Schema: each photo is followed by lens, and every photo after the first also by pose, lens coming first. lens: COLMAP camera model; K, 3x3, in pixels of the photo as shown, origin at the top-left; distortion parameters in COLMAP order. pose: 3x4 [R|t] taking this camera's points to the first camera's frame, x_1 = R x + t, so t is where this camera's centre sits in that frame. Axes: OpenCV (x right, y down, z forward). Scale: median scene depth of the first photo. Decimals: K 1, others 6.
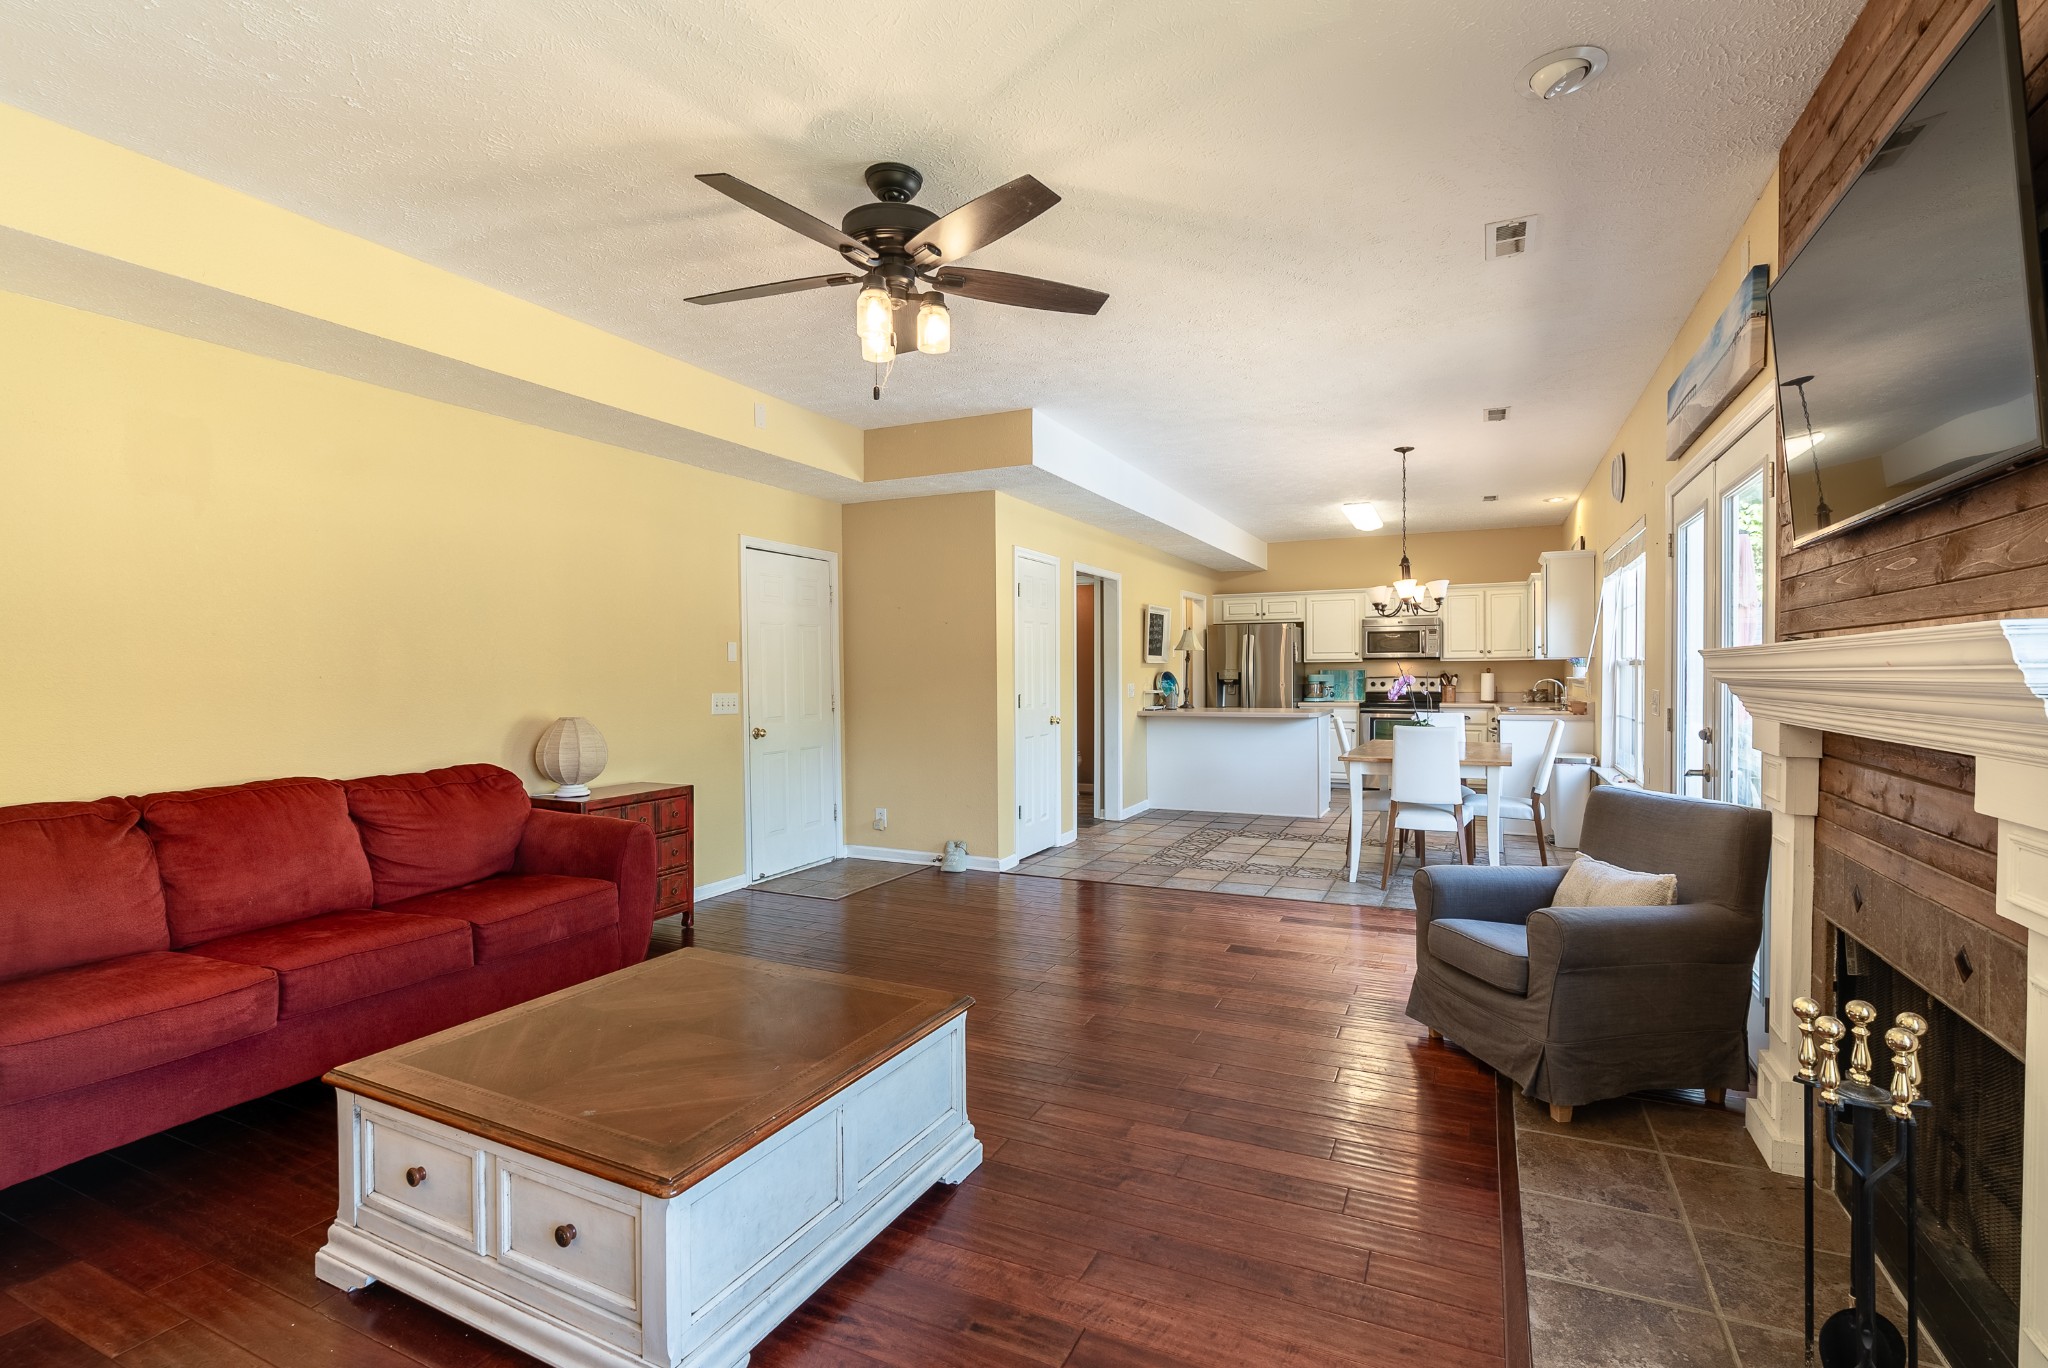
lens RADIAL K [[926.3, 0, 1041.1], [0, 926.3, 683.7], [0, 0, 1]] dist [-0.002301, -0.000096]
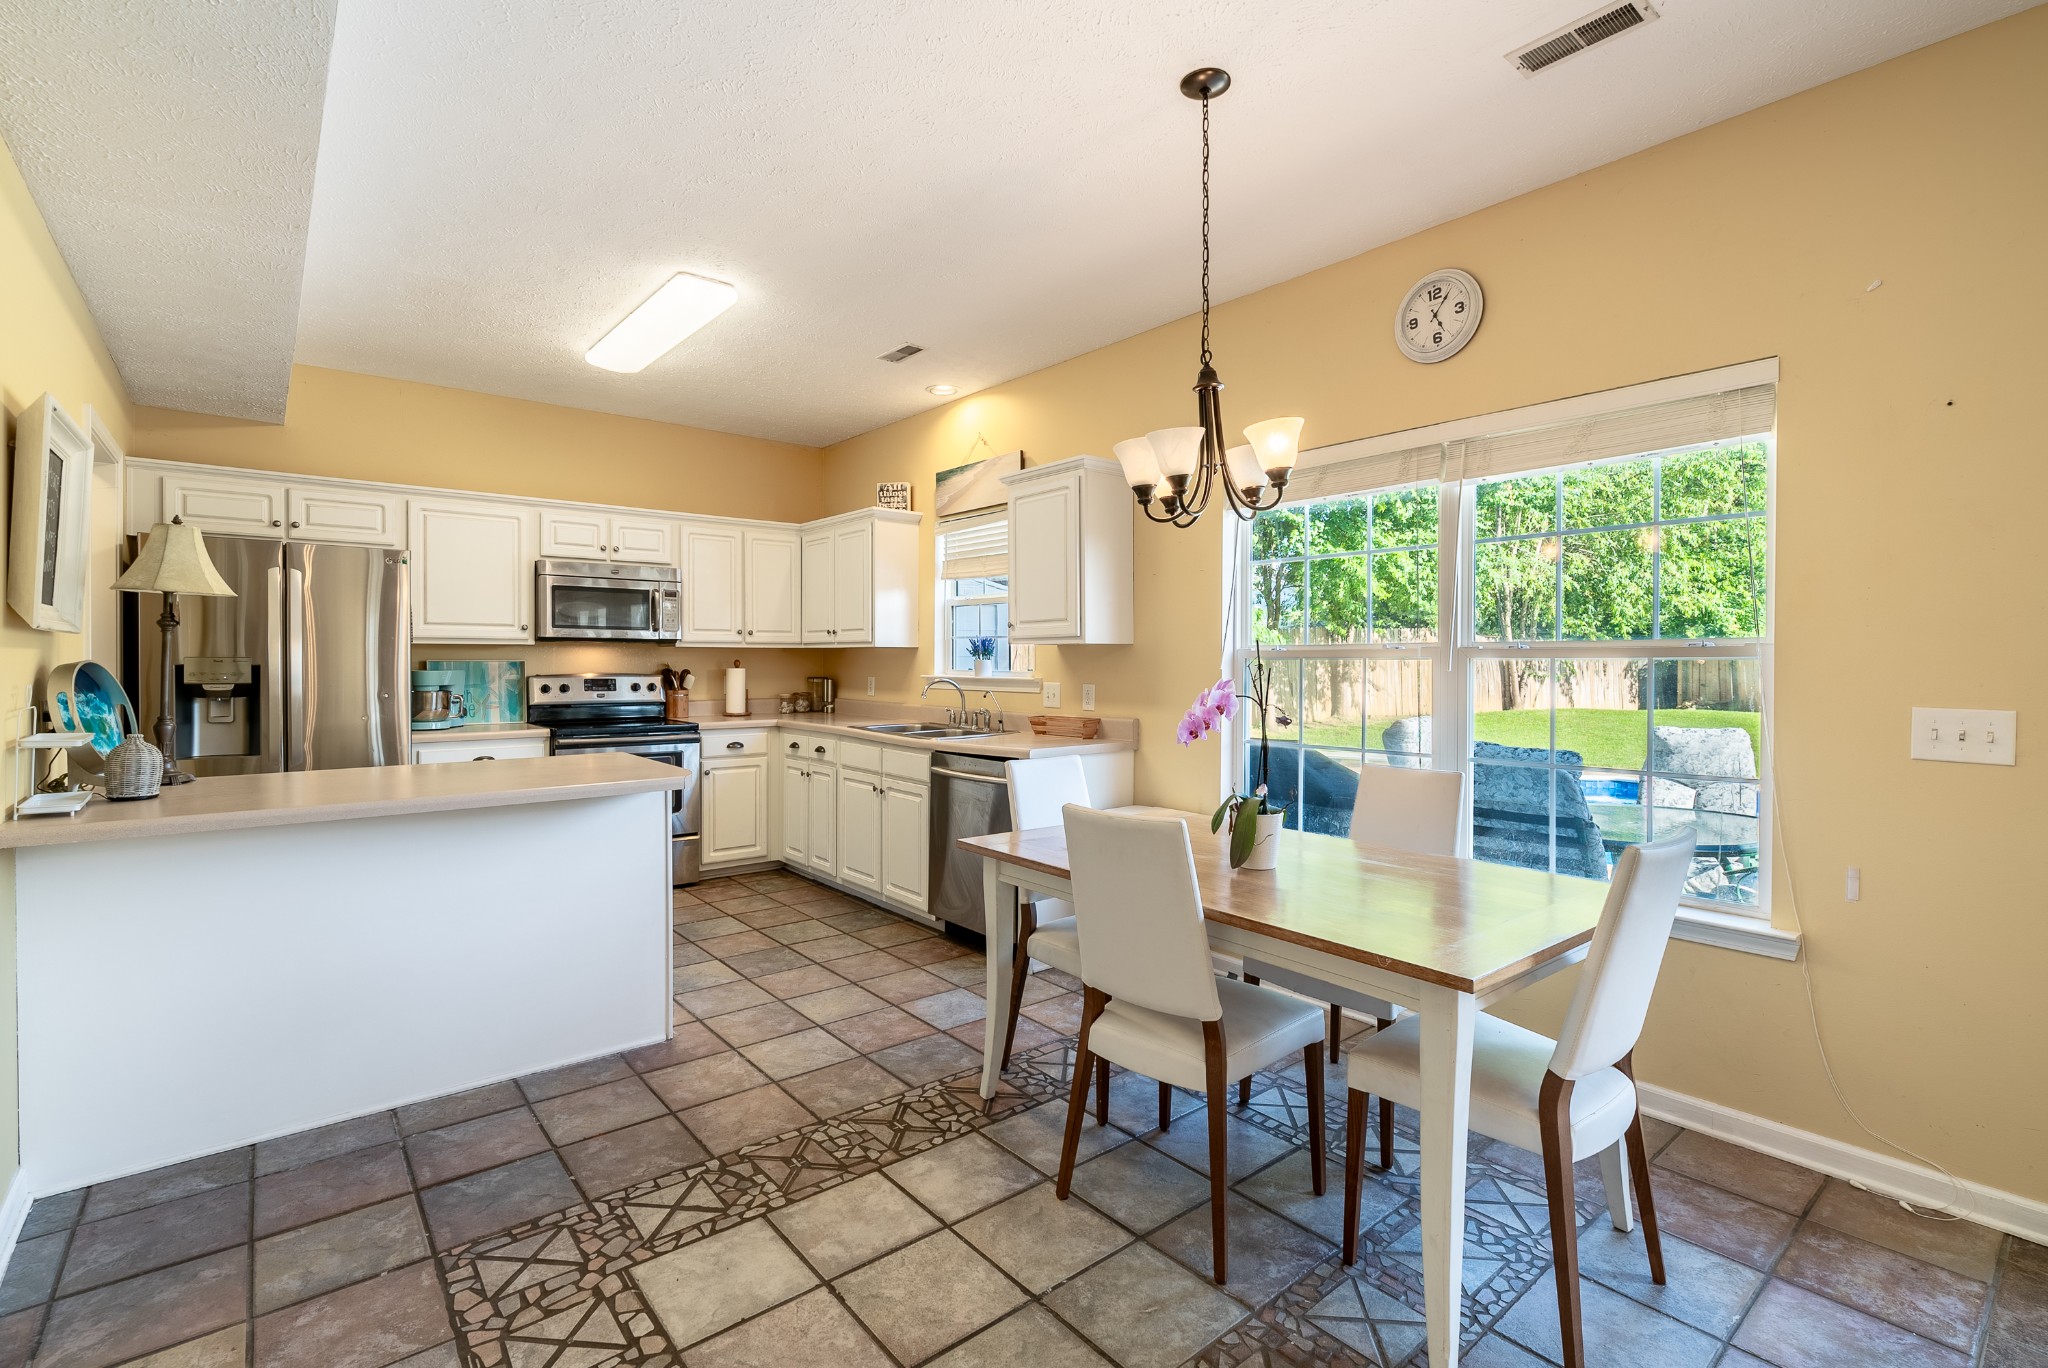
lens RADIAL K [[938.5, 0, 975.7], [0, 938.5, 670.0], [0, 0, 1]] dist [0.000534, 0.000330]
pose [[0.456755, -0.001465, 0.889591, 0.004022], [0.006341, 0.999979, -0.001608, -0.008044], [-0.889570, 0.006375, 0.456755, 0.575001]]
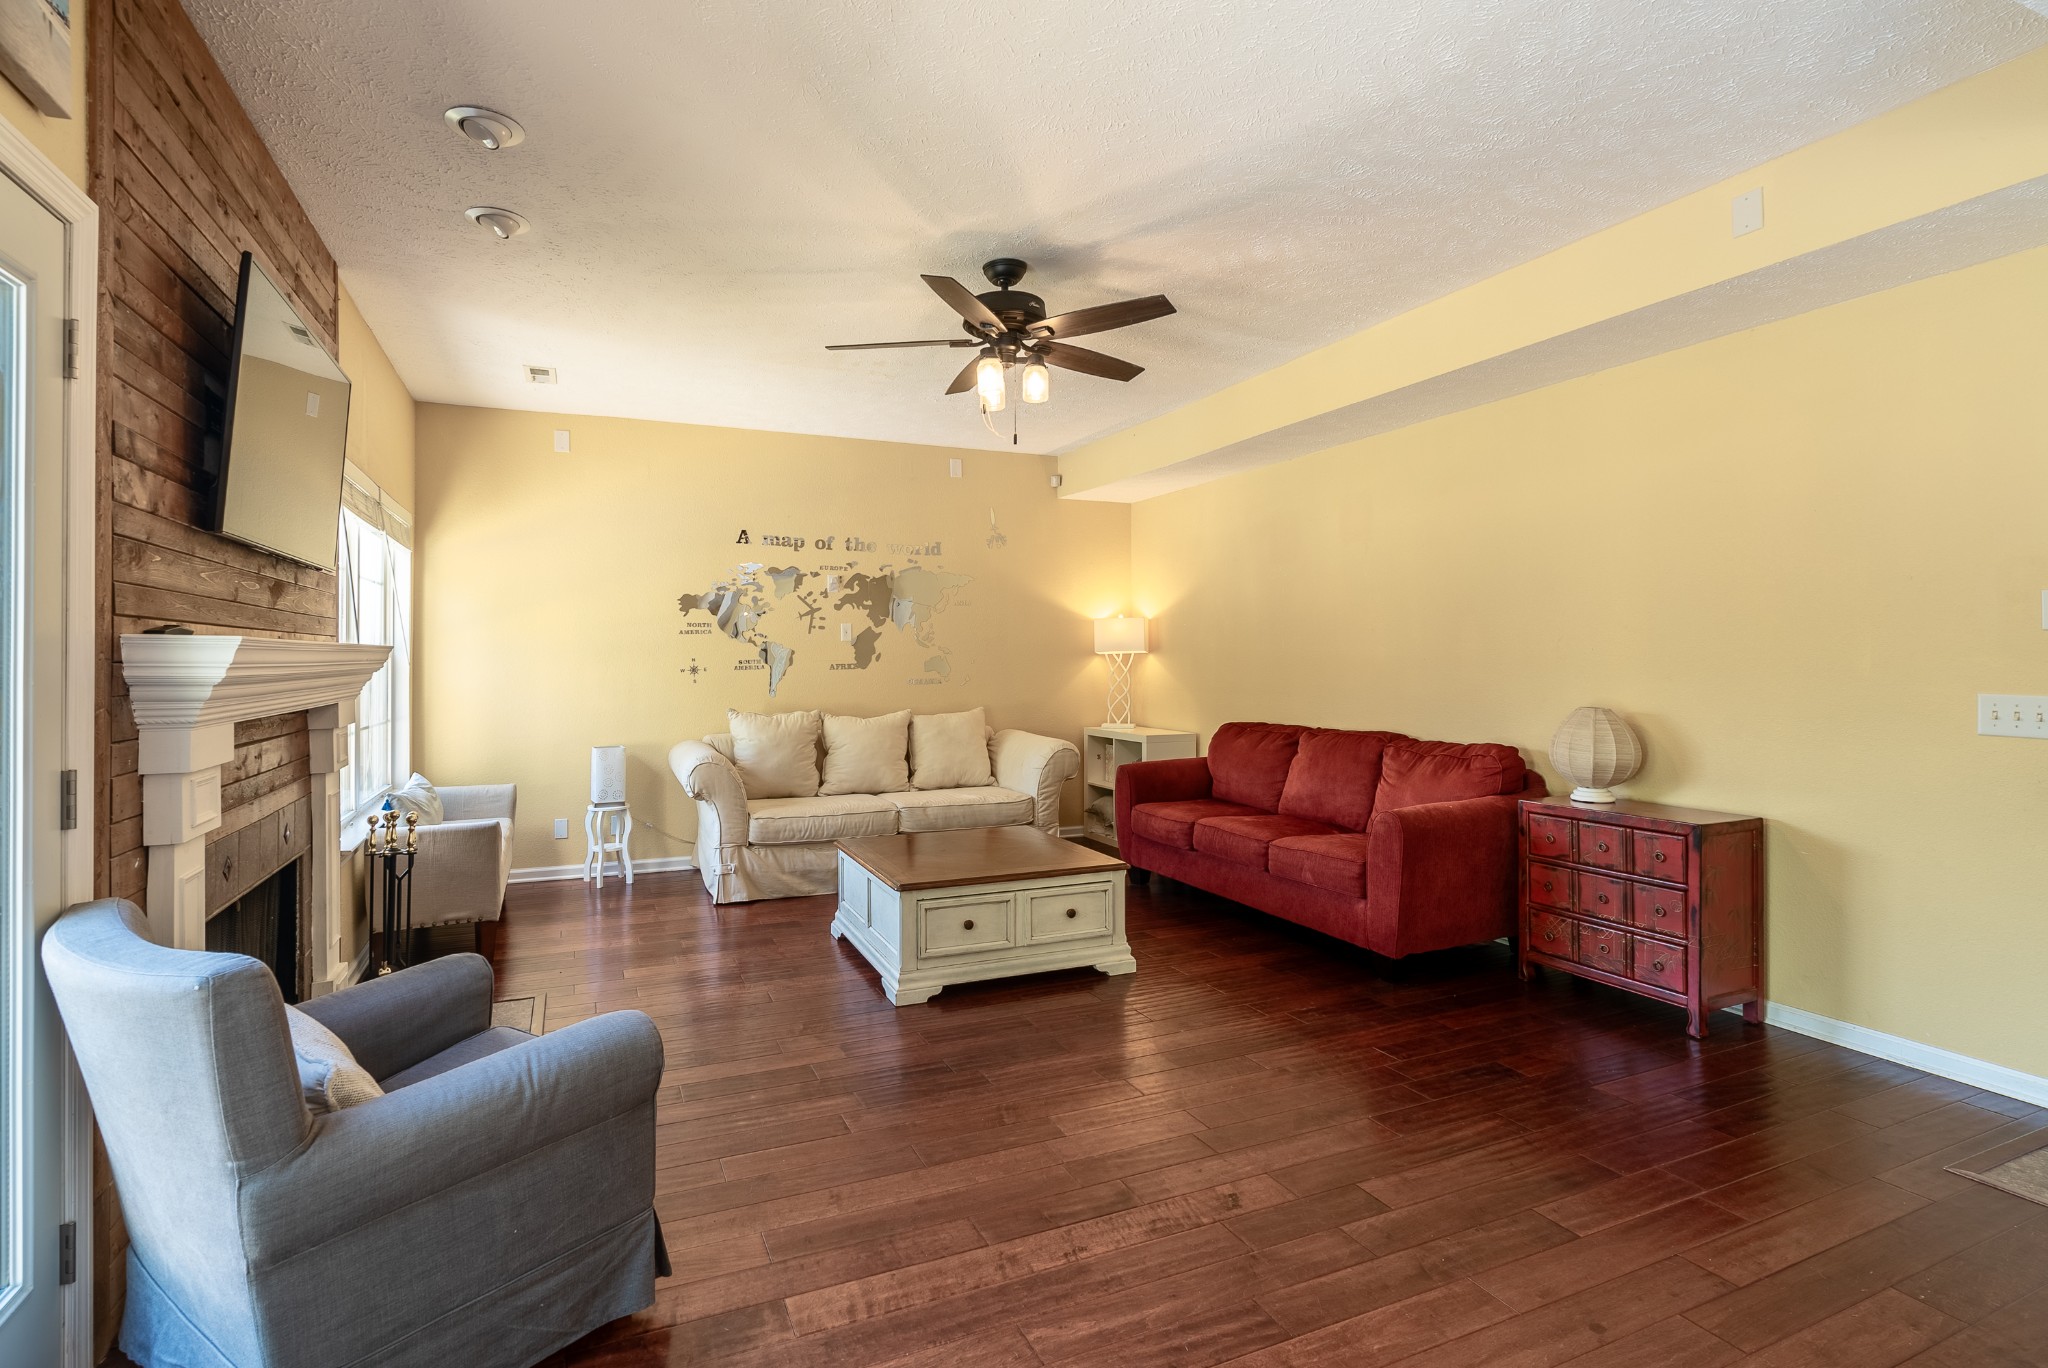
lens RADIAL K [[951.0, 0, 954.4], [0, 951.0, 651.9], [0, 0, 1]] dist [-0.002493, -0.000319]
pose [[-0.680217, 0.001641, -0.733009, 0.235210], [-0.002355, 0.999987, 0.004424, -0.008585], [0.733007, 0.004736, -0.680205, 0.510414]]
